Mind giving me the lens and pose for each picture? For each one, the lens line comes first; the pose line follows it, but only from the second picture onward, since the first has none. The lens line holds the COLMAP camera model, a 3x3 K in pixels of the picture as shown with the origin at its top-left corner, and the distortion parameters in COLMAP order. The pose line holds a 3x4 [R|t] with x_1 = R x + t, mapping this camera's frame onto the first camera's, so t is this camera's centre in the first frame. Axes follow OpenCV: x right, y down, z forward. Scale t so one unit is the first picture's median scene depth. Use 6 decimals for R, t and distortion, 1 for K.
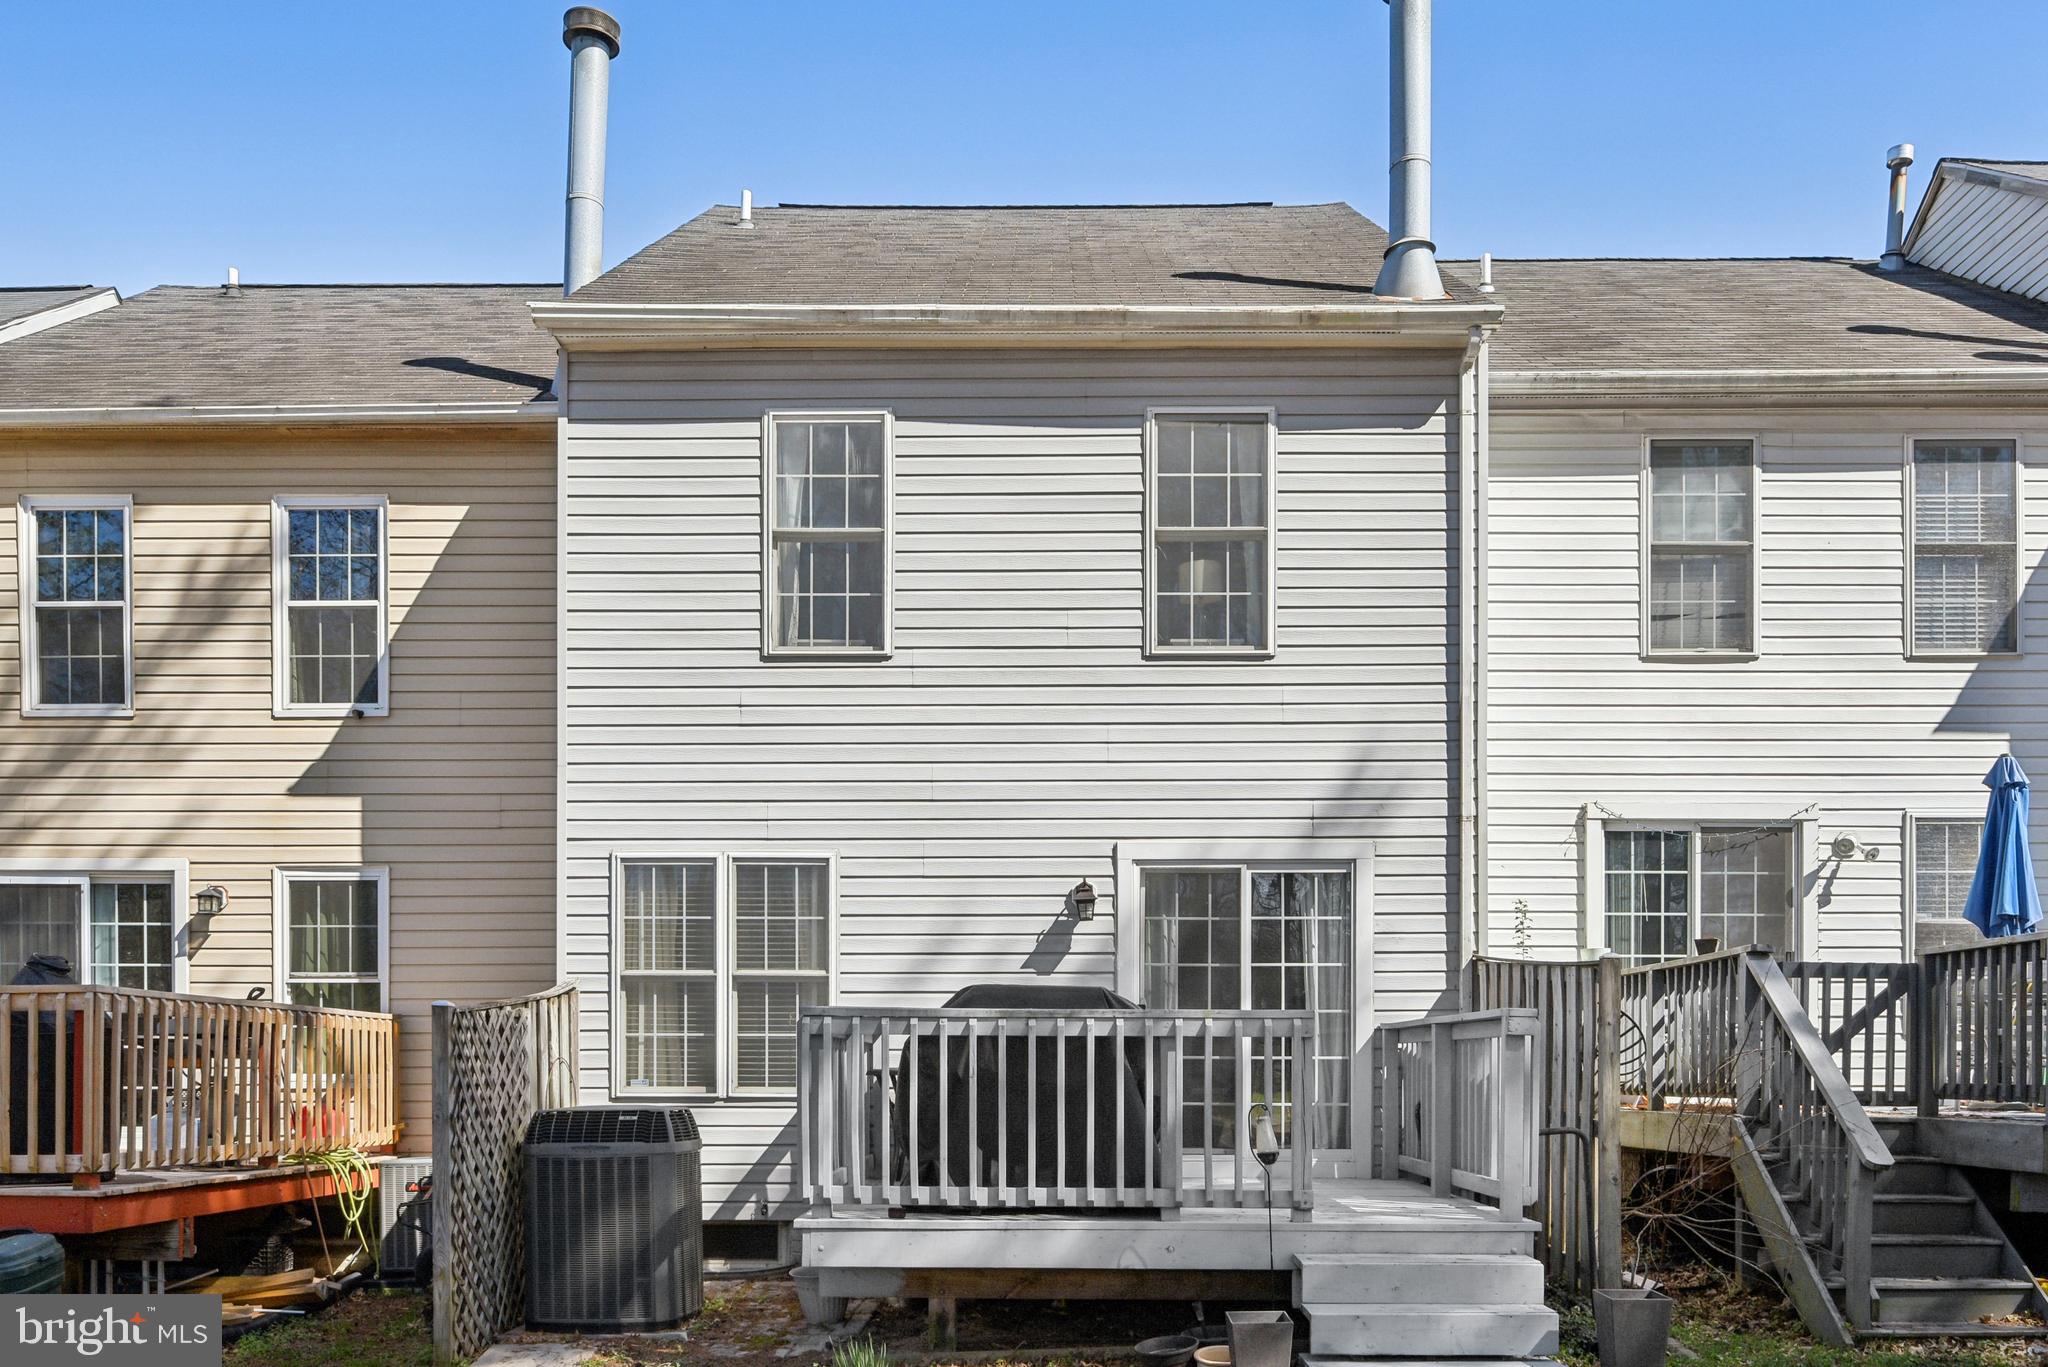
lens RADIAL K [[1542.5, 0, 1027.9], [0, 1542.5, 883.4], [0, 0, 1]] dist [-0.003597, -0.004166]
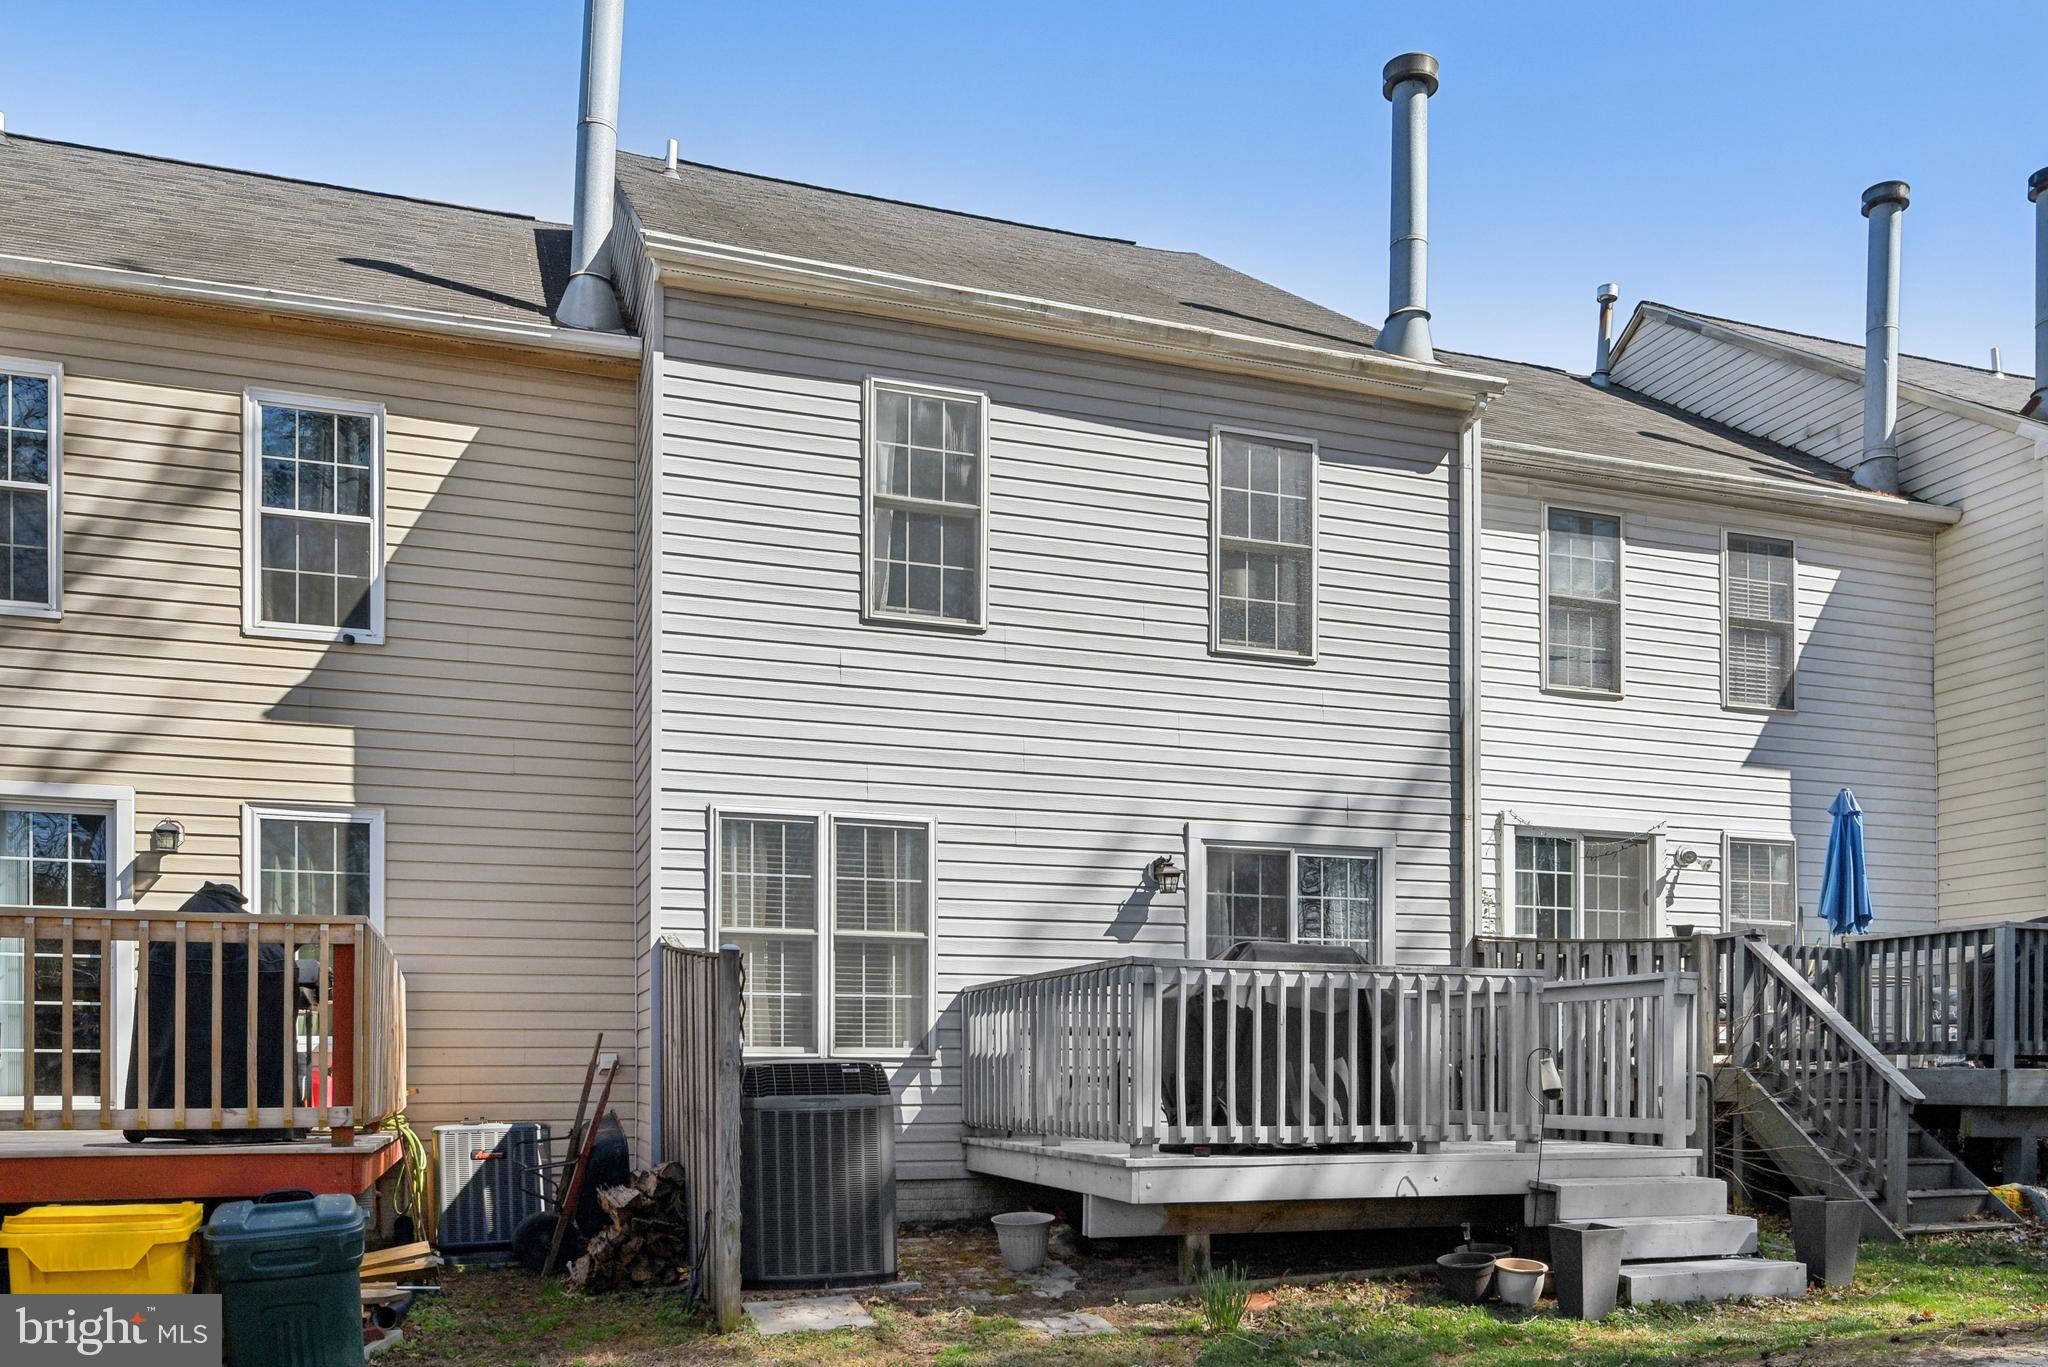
lens RADIAL K [[1531.4, 0, 1022.5], [0, 1531.4, 867.0], [0, 0, 1]] dist [-0.008223, -0.006967]
pose [[0.946303, 0.042499, 0.320476, -0.381462], [-0.038436, 0.999081, -0.018996, 0.028644], [-0.320988, 0.005658, 0.947066, 0.023592]]
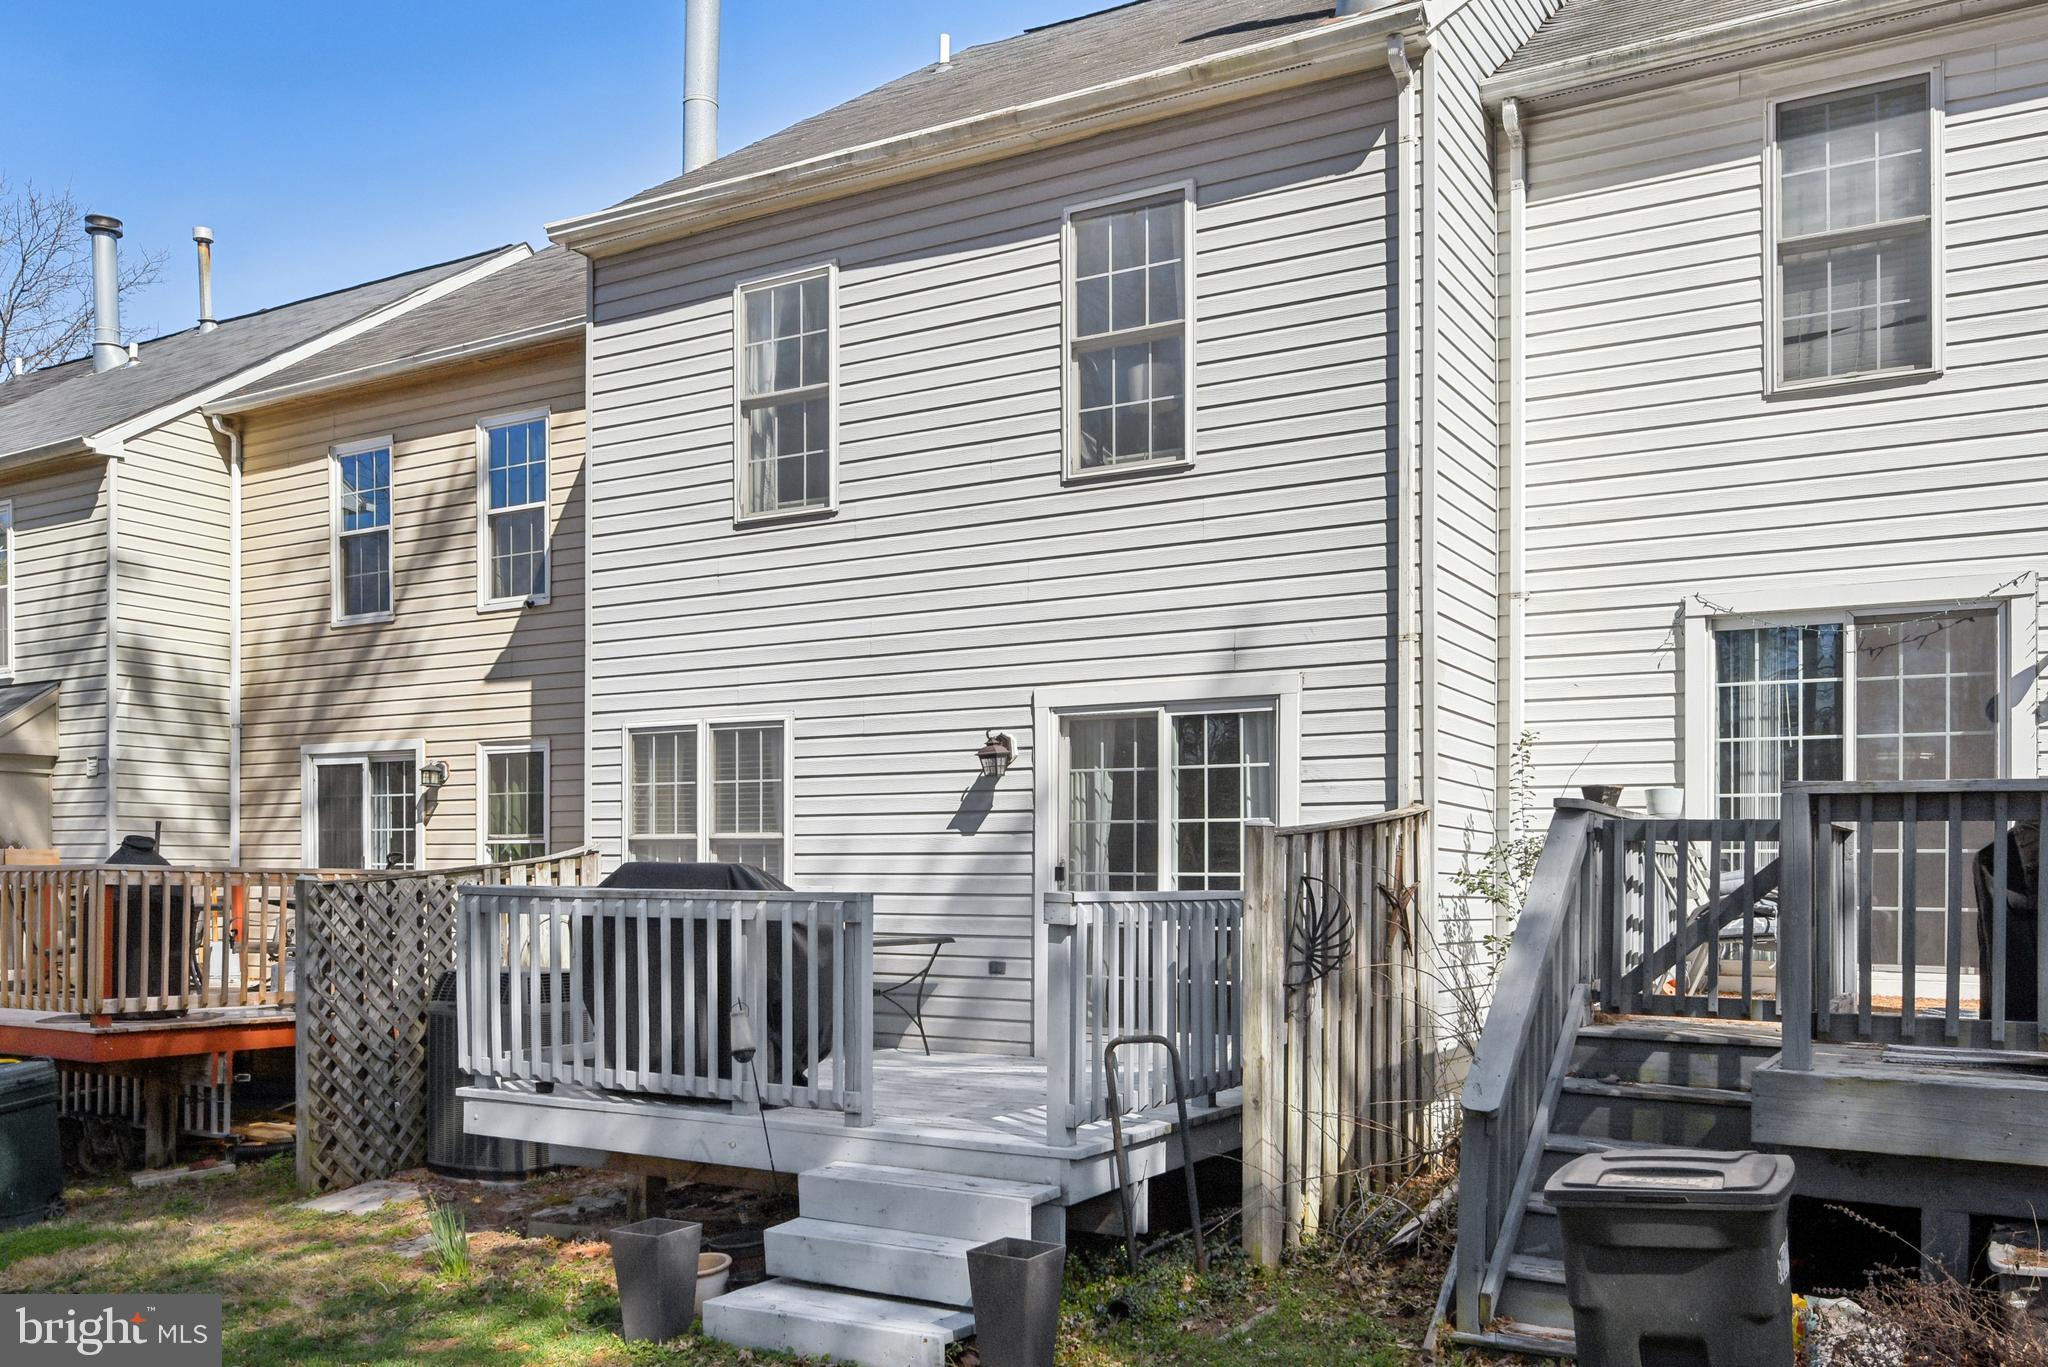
lens RADIAL K [[1622.6, 0, 1024.0], [0, 1622.6, 683.5], [0, 0, 1]] dist [-0.000440, -0.002772]
pose [[0.876463, -0.054965, -0.478321, 0.498839], [0.051761, 0.998461, -0.019892, -0.010856], [0.478678, -0.007324, 0.877960, 0.145439]]
